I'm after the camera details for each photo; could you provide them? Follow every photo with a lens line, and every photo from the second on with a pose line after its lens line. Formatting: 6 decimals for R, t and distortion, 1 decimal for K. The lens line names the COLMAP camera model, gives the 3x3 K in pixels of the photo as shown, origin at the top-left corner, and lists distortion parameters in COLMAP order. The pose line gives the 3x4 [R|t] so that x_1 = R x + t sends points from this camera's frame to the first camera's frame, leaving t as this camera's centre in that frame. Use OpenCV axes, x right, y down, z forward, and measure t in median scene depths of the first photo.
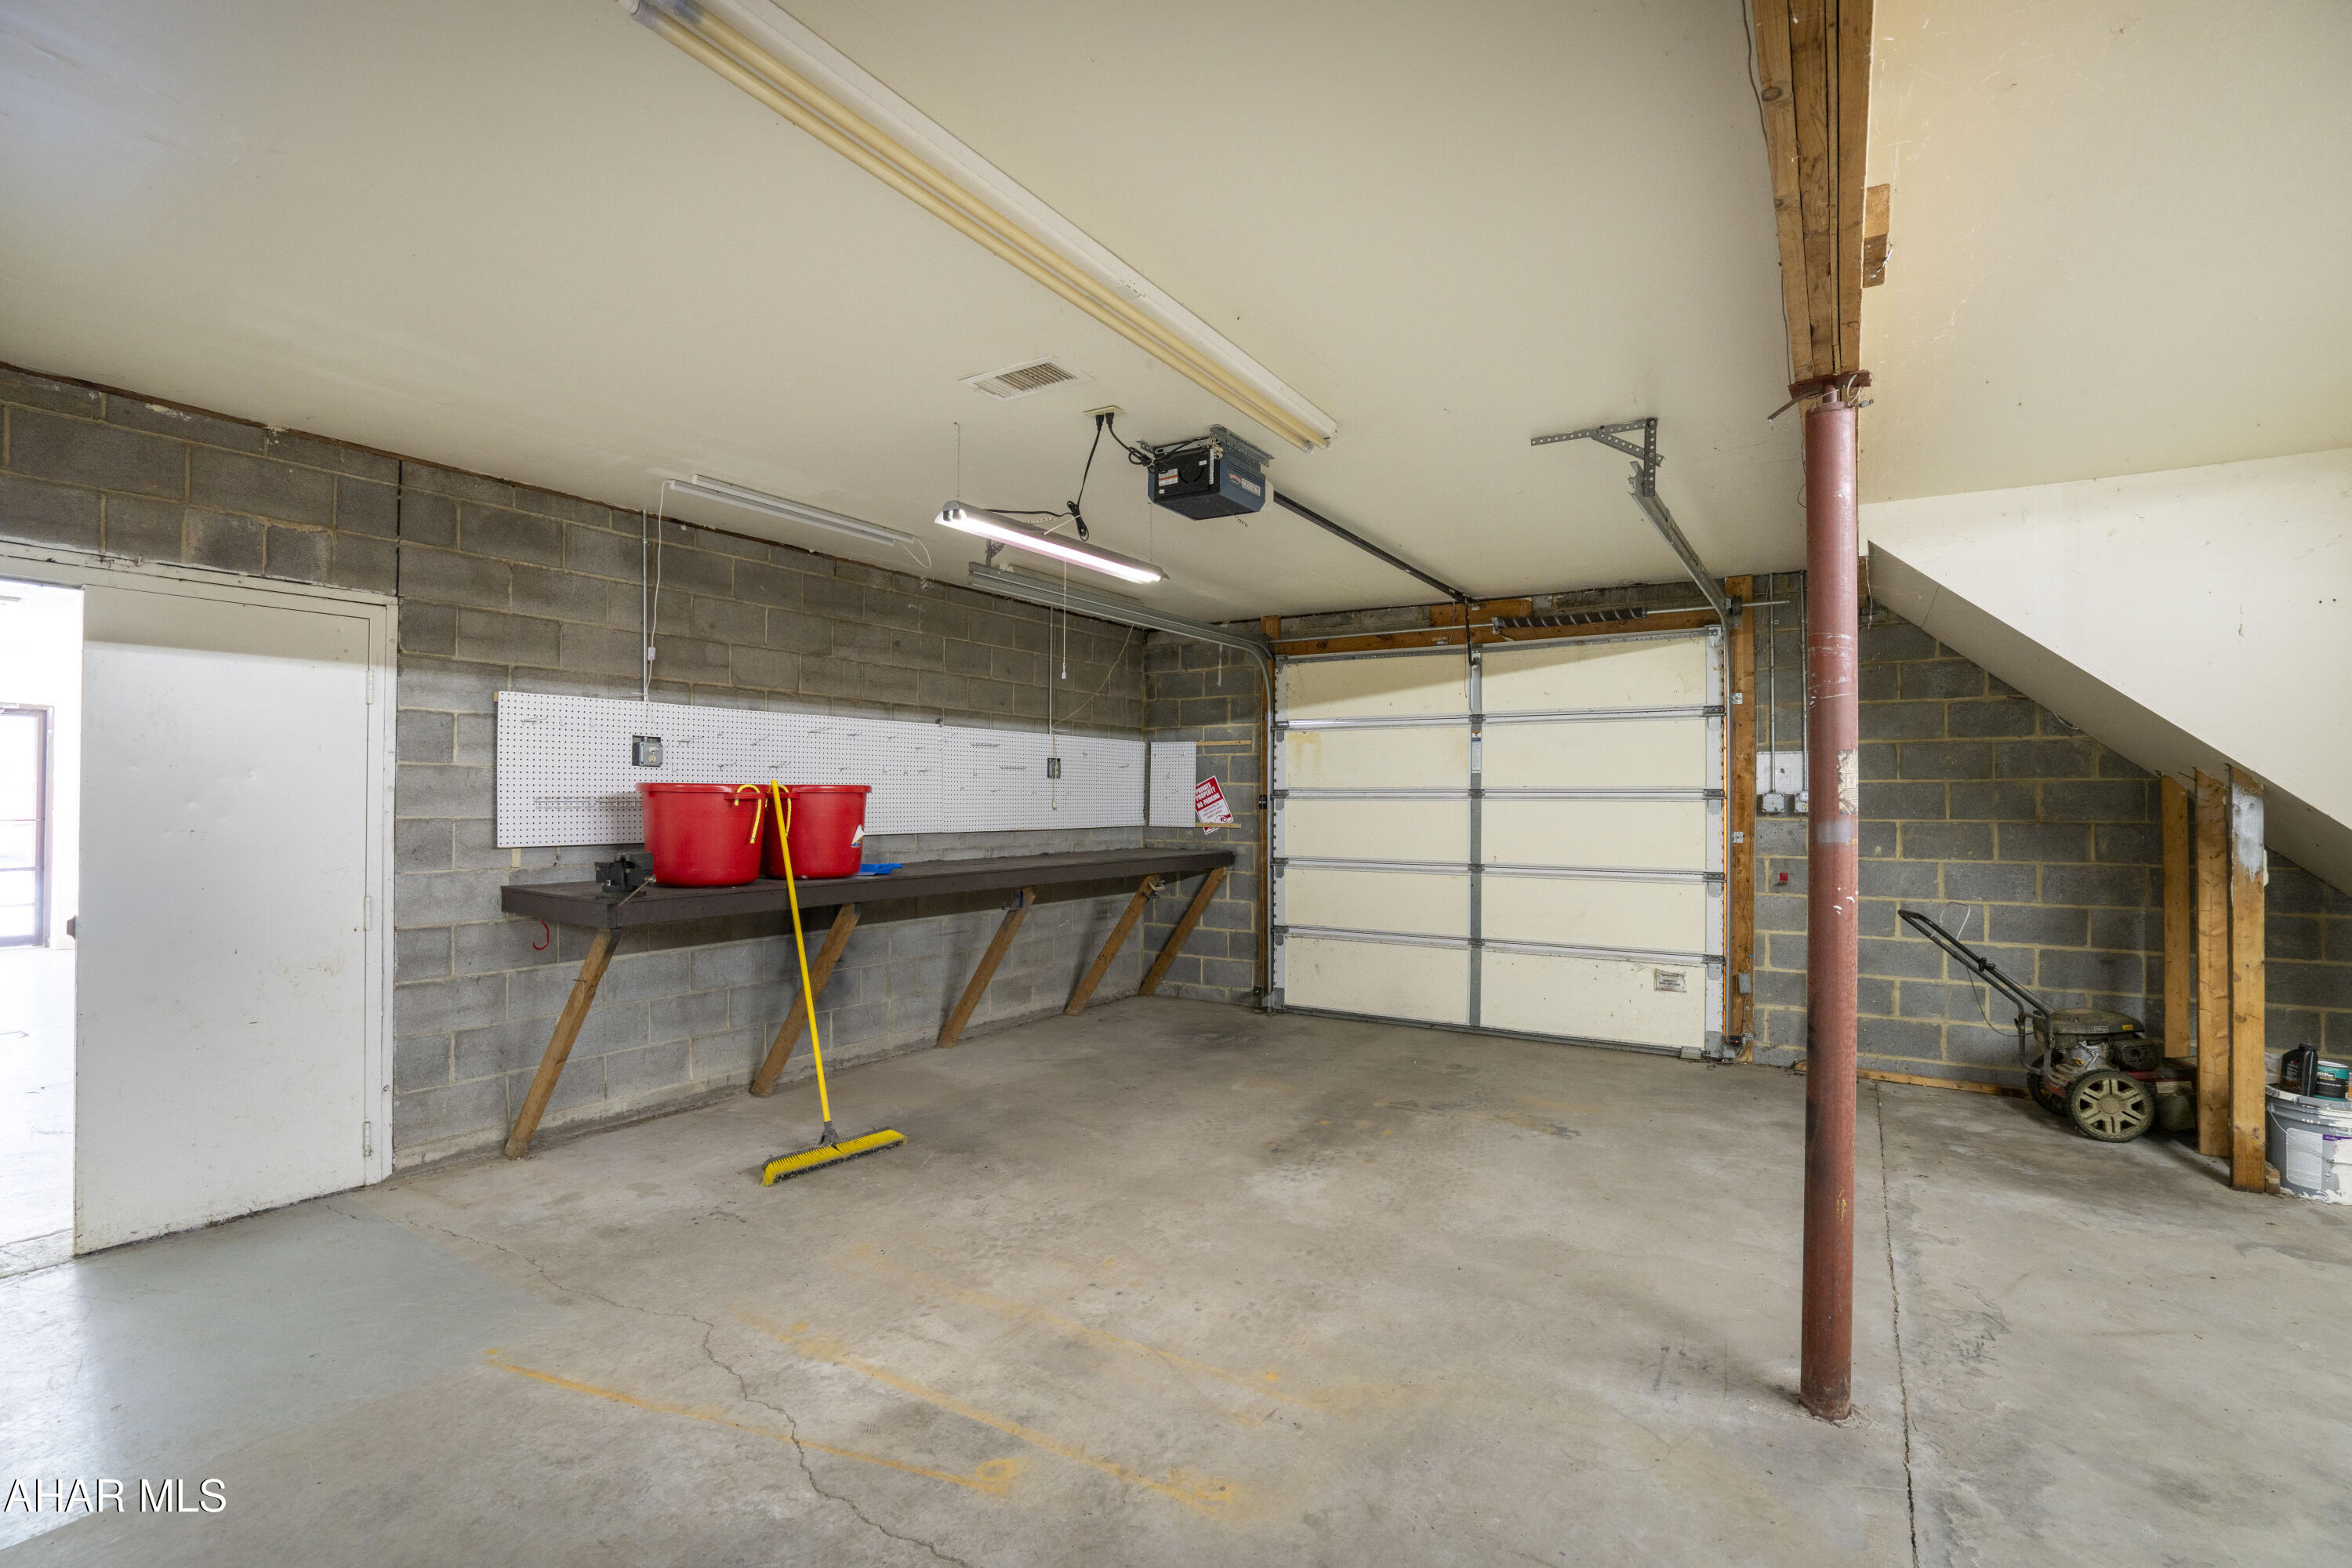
lens RADIAL K [[1084.1, 0, 1172.9], [0, 1084.1, 792.8], [0, 0, 1]] dist [-0.046187, 0.016562]
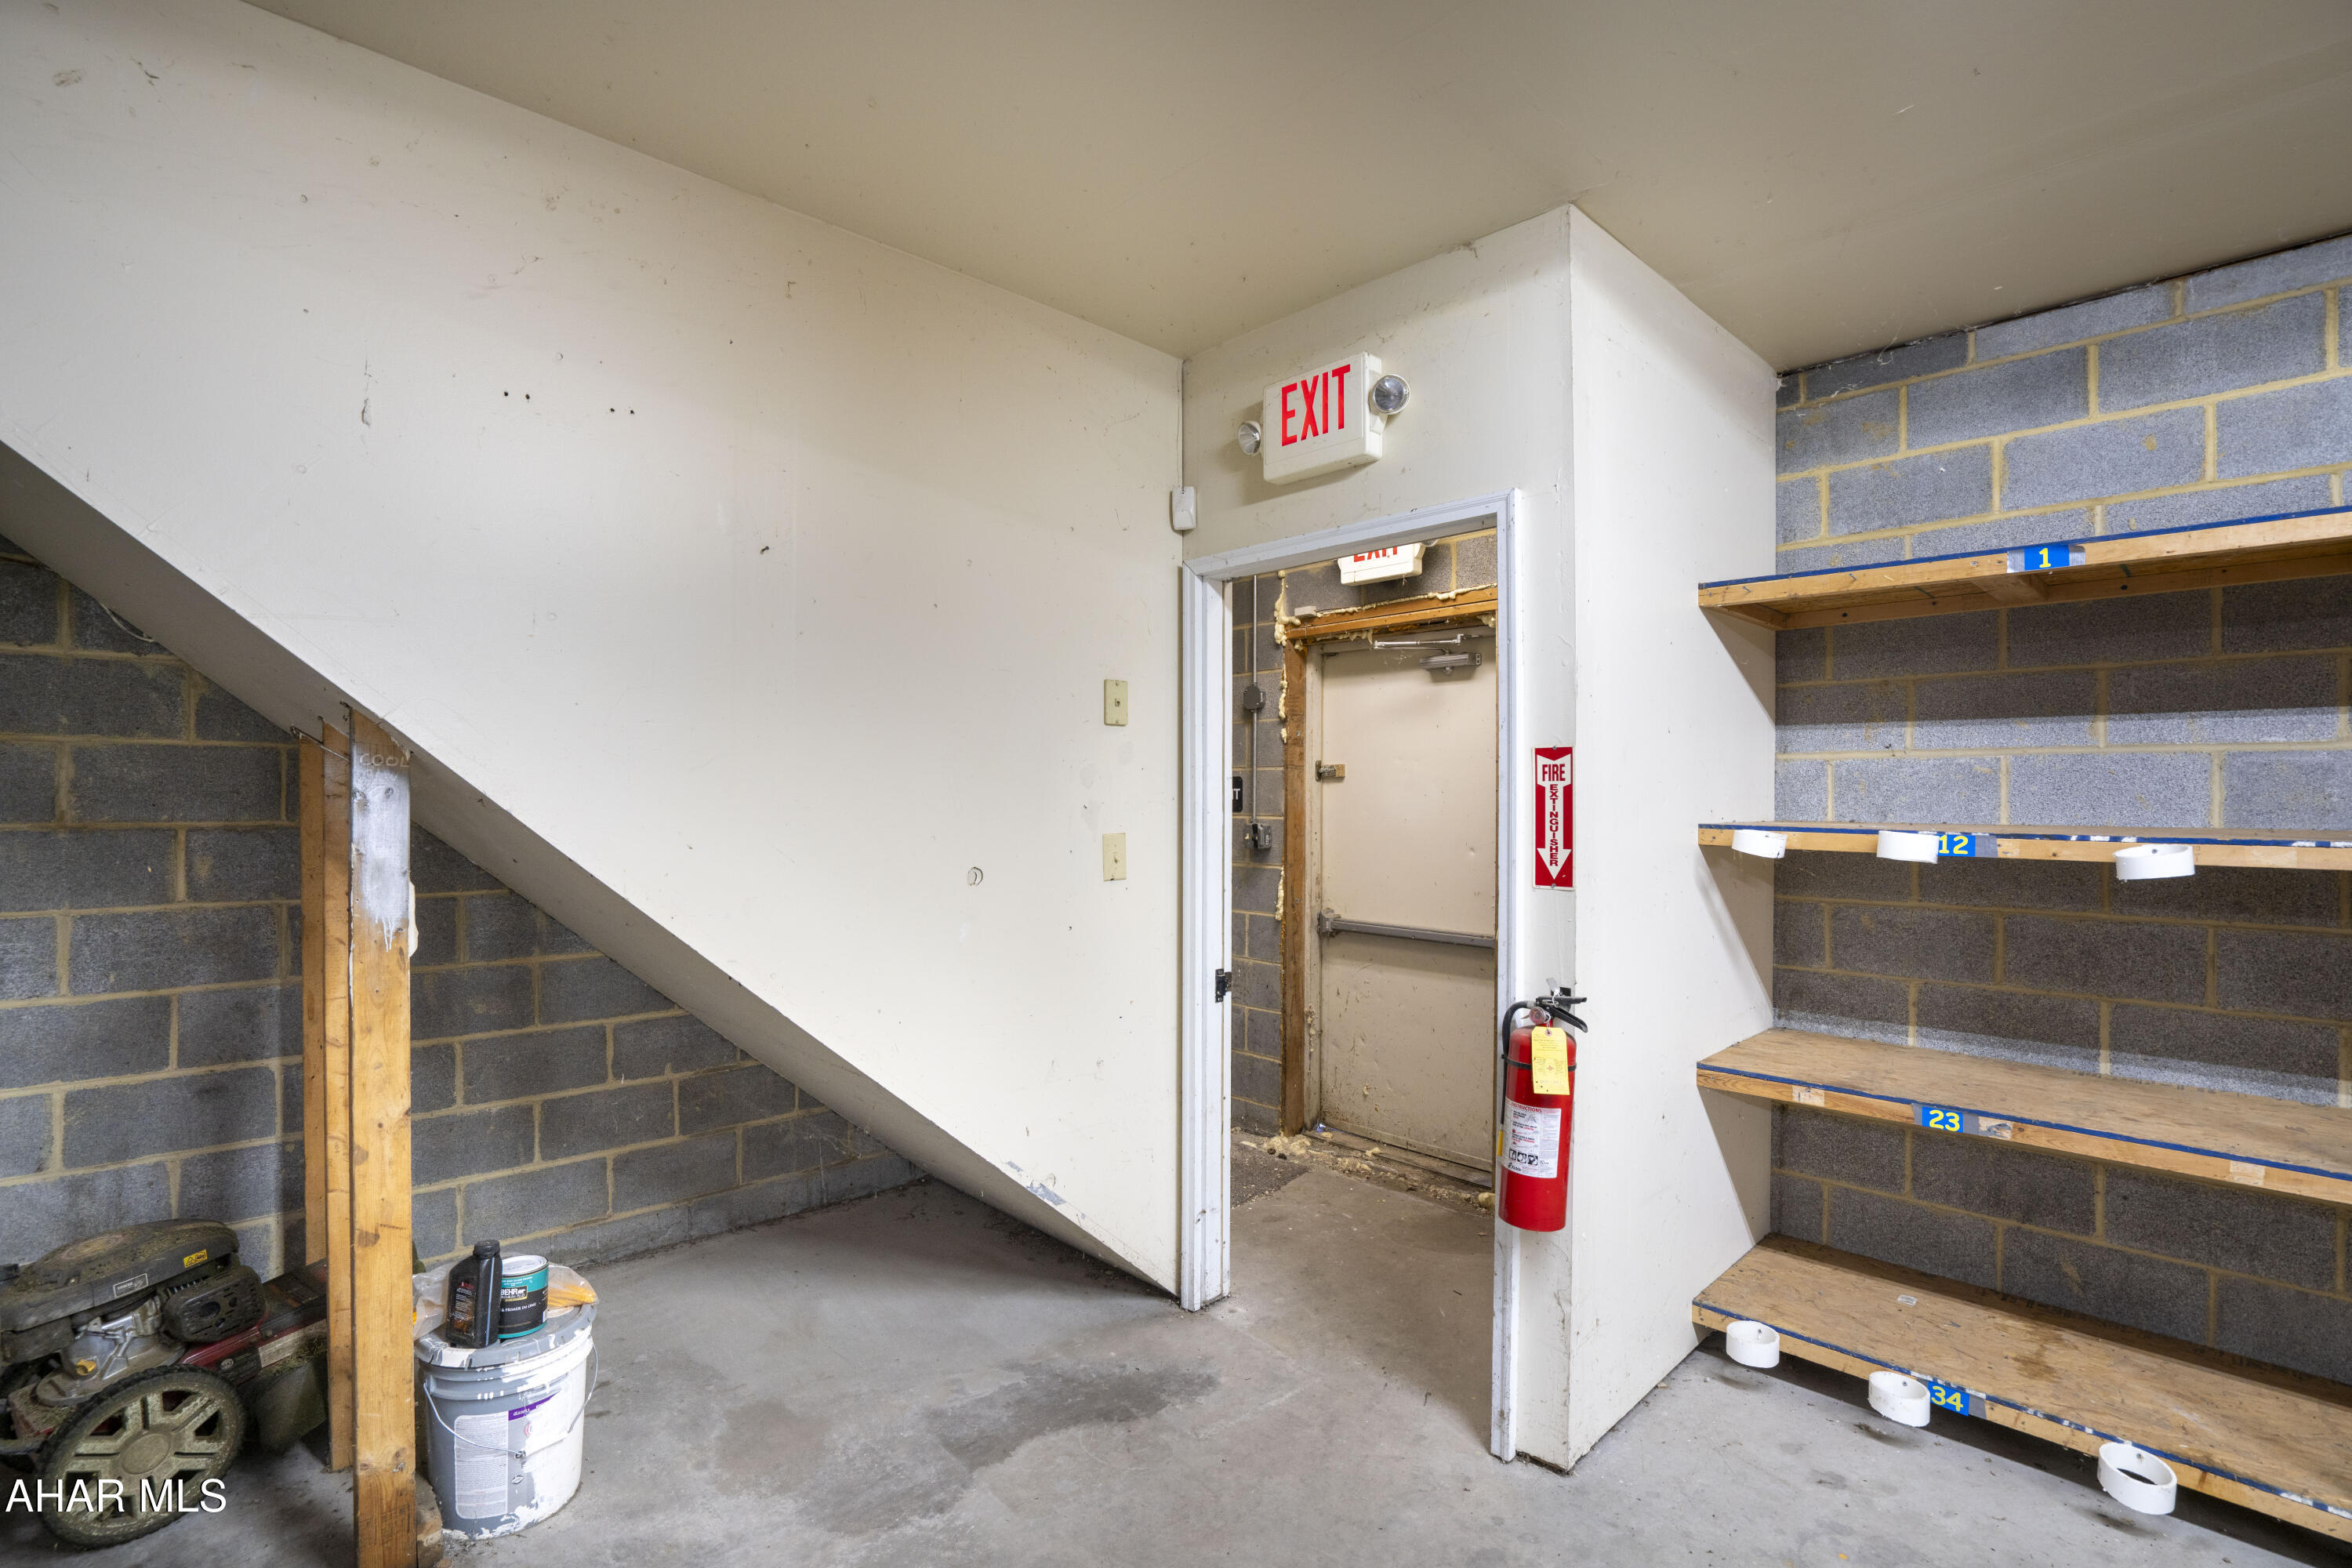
lens RADIAL K [[1080.0, 0, 1175.3], [0, 1080.0, 791.5], [0, 0, 1]] dist [-0.058821, 0.021180]
pose [[0.236429, 0.002596, 0.971645, 0.542138], [-0.011110, 0.999938, 0.000032, 0.006780], [-0.971585, -0.010802, 0.236443, 0.451520]]
